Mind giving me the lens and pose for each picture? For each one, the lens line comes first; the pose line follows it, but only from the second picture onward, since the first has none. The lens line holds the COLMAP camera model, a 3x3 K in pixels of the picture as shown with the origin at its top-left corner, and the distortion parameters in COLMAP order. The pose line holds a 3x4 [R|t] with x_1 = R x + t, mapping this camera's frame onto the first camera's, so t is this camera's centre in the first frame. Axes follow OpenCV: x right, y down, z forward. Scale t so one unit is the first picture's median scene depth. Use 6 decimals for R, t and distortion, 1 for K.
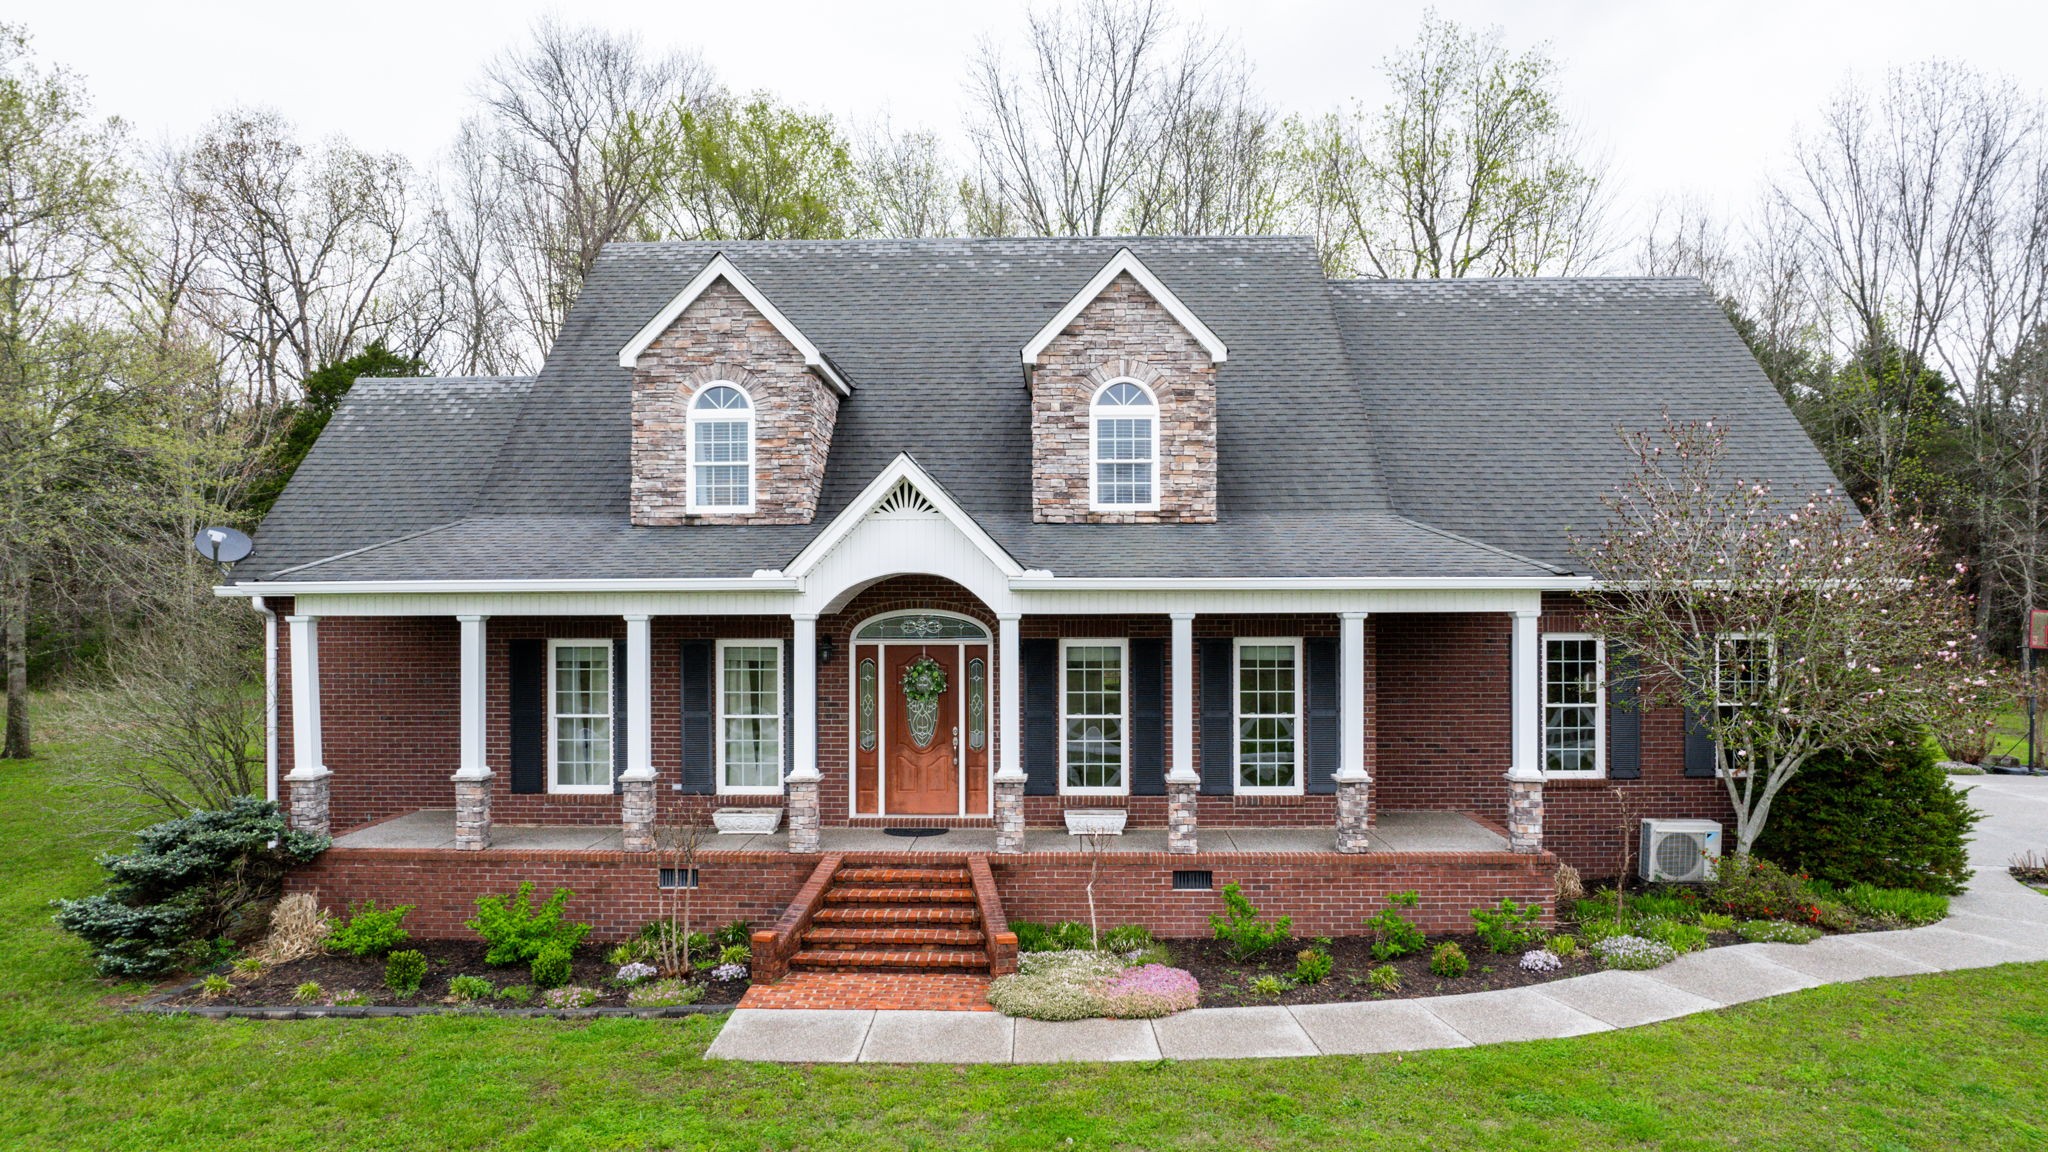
lens RADIAL K [[1238.8, 0, 1029.2], [0, 1238.8, 482.1], [0, 0, 1]] dist [-0.050822, 0.026998]
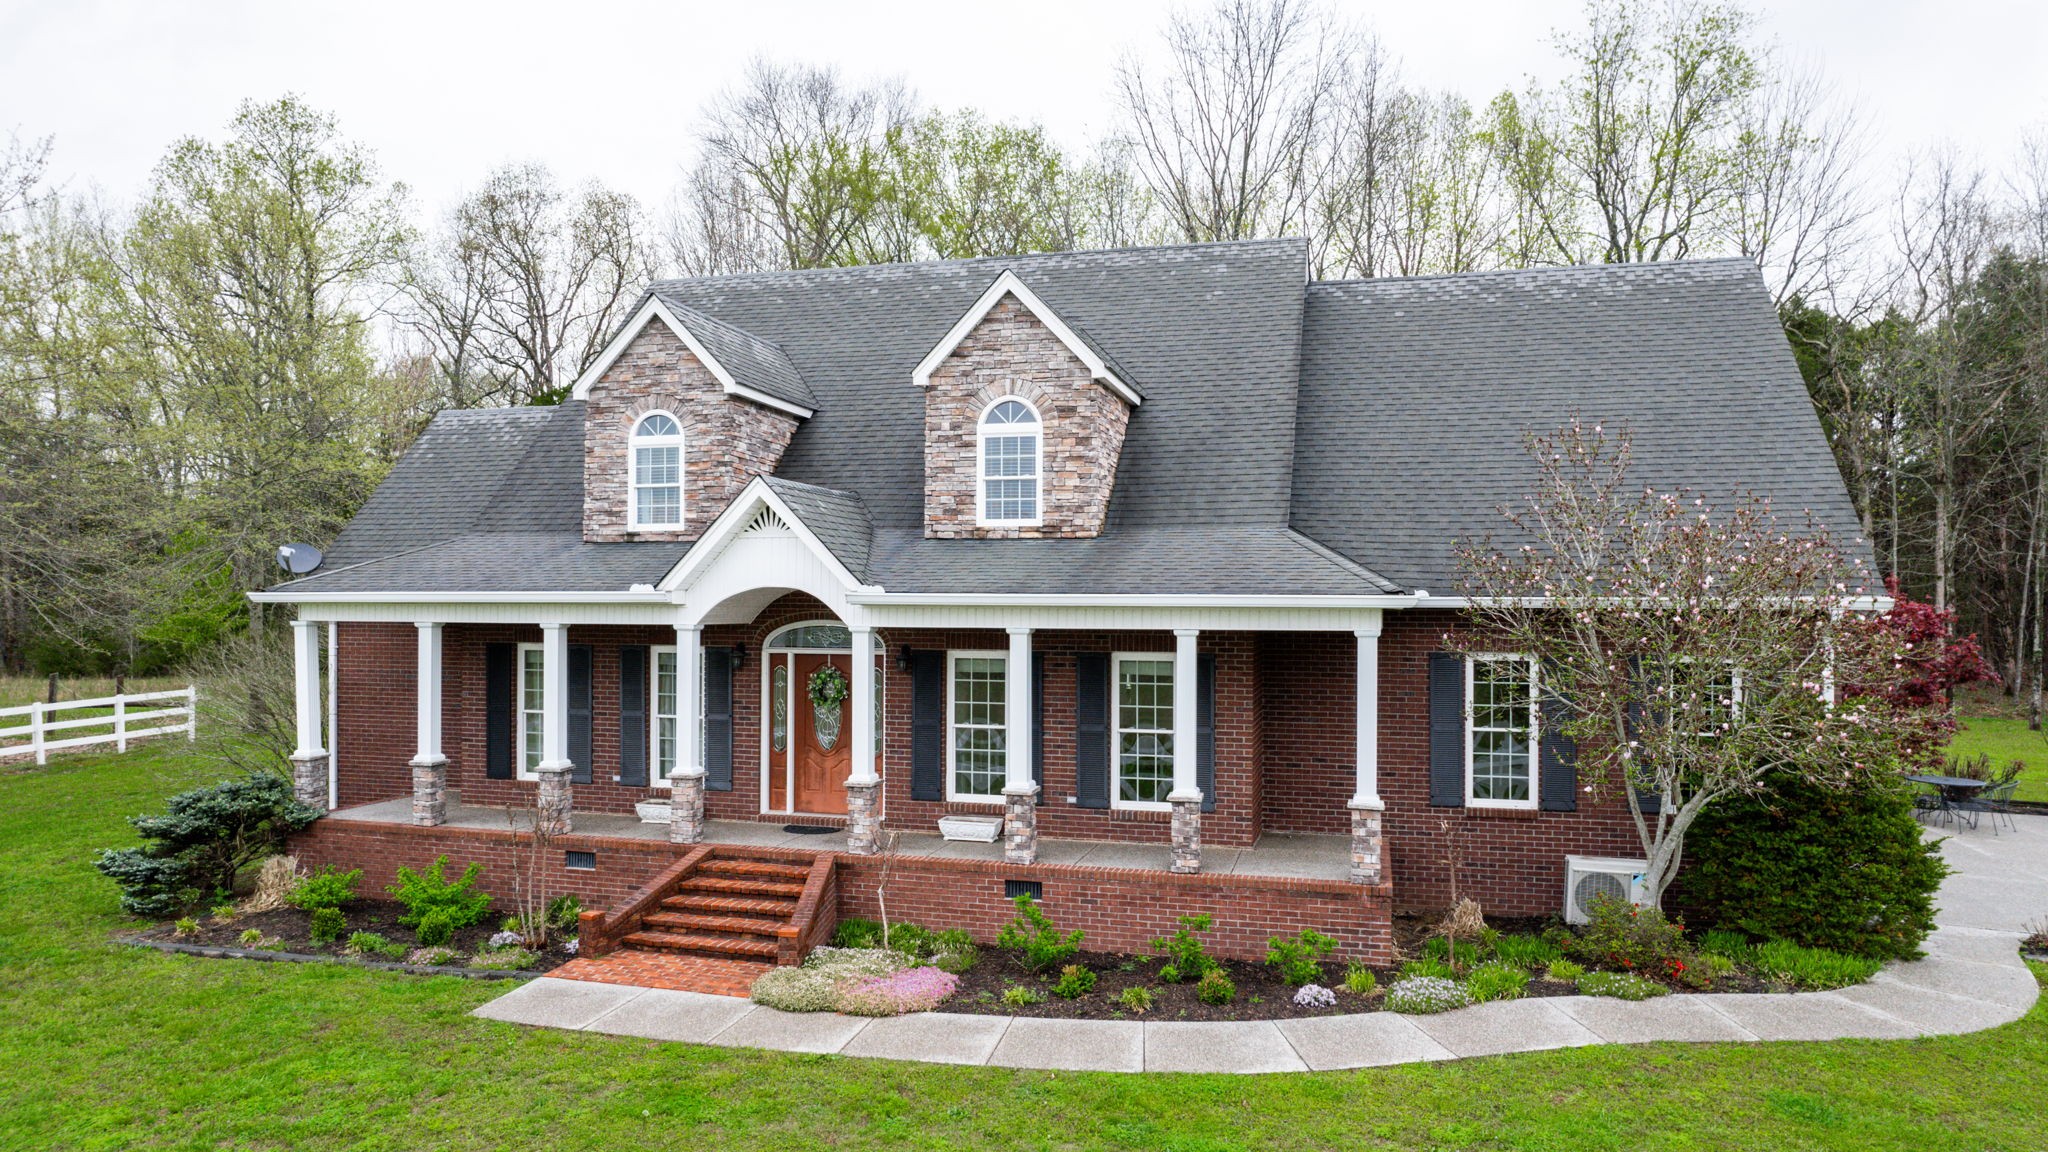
lens RADIAL K [[1246.1, 0, 1045.7], [0, 1246.1, 474.4], [0, 0, 1]] dist [-0.048685, 0.022120]
pose [[0.974655, -0.015660, -0.223163, 0.341452], [0.014278, 0.999868, -0.007806, -0.011381], [0.223256, 0.004421, 0.974750, 0.001559]]
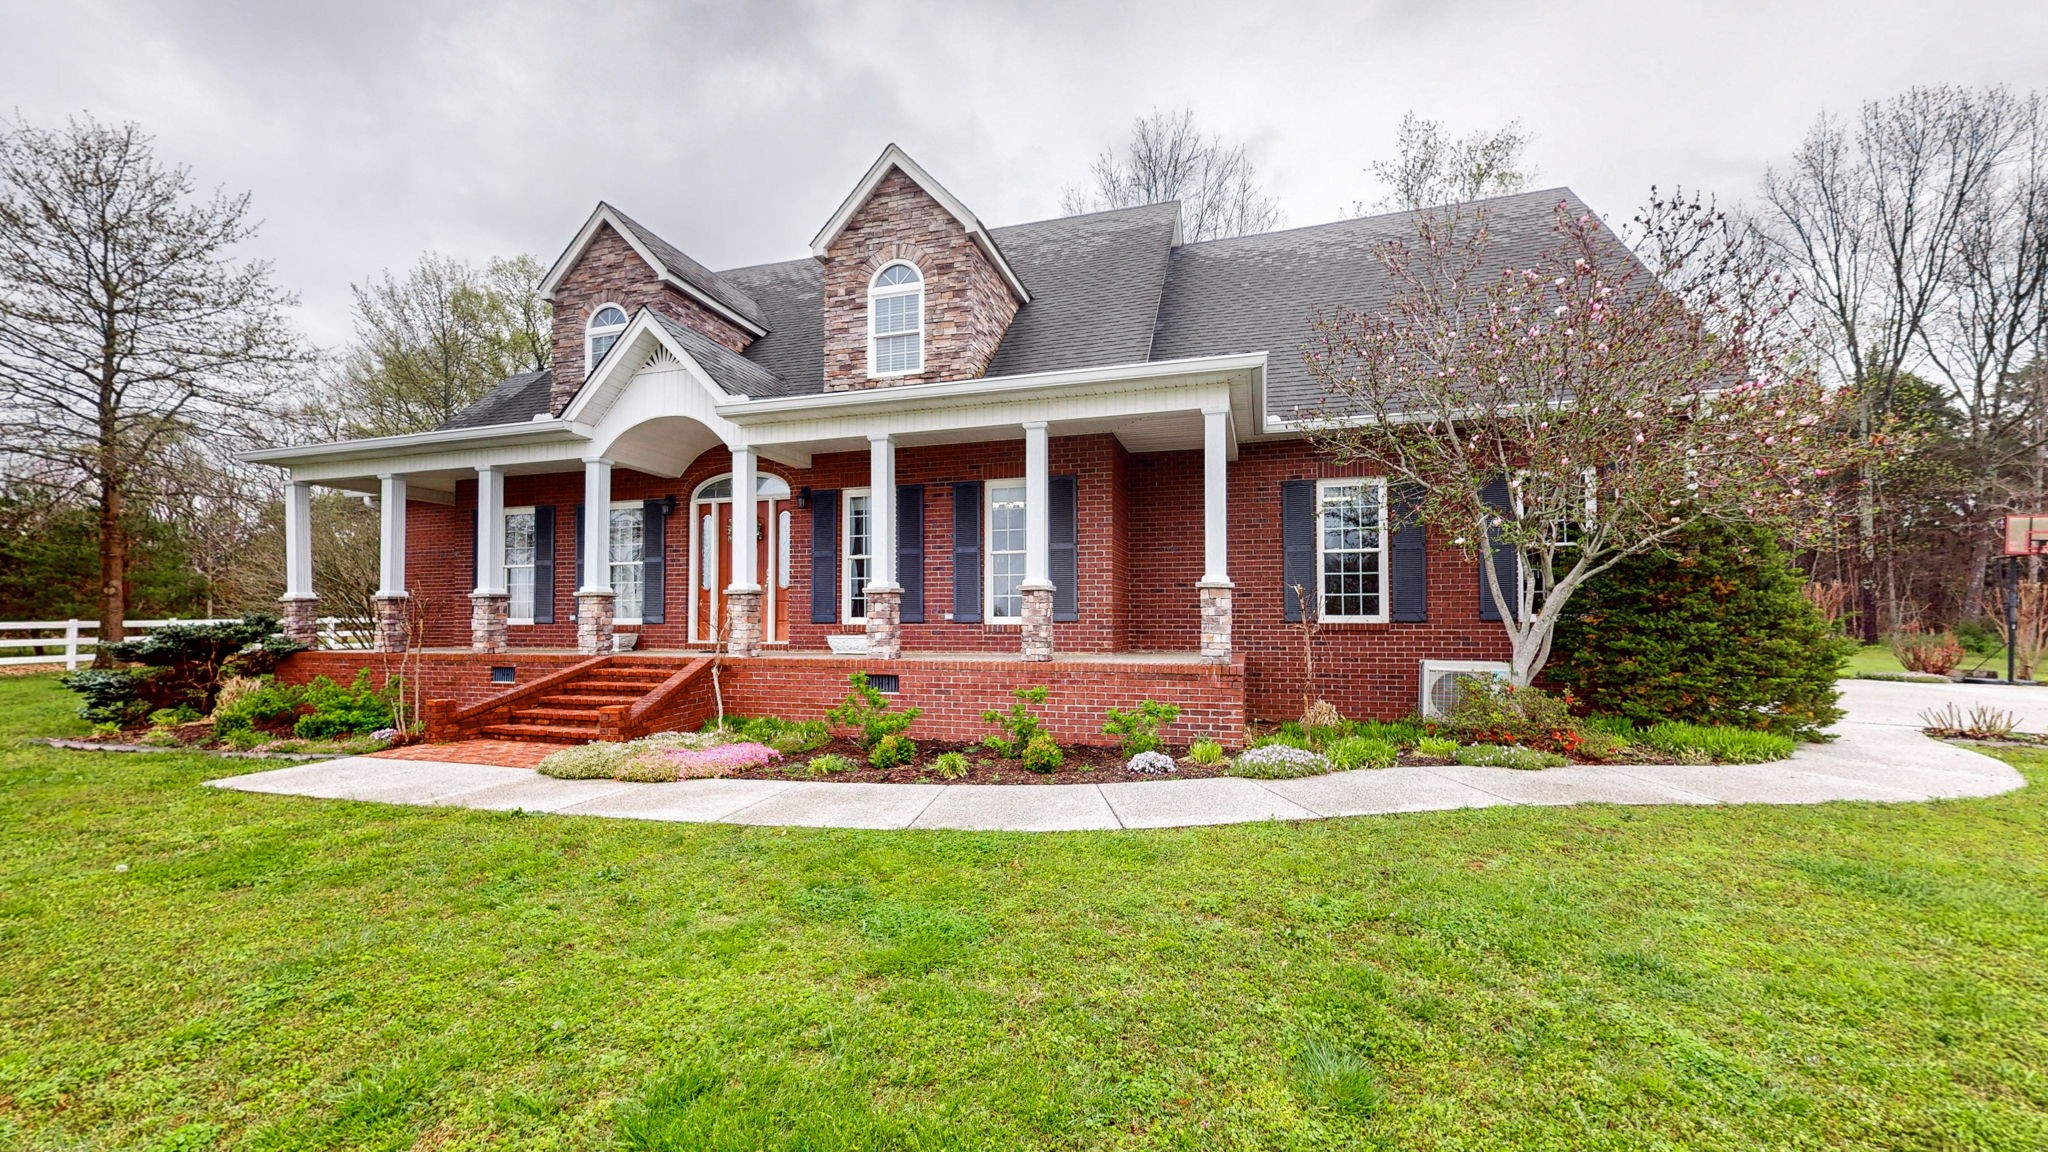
lens RADIAL K [[741.3, 0, 1028.1], [0, 741.3, 559.9], [0, 0, 1]] dist [0.000456, 0.000119]
pose [[0.966094, -0.021733, -0.257275, 0.369846], [0.024929, 0.999647, 0.009164, 0.191056], [0.256985, -0.015267, 0.966295, 0.376977]]
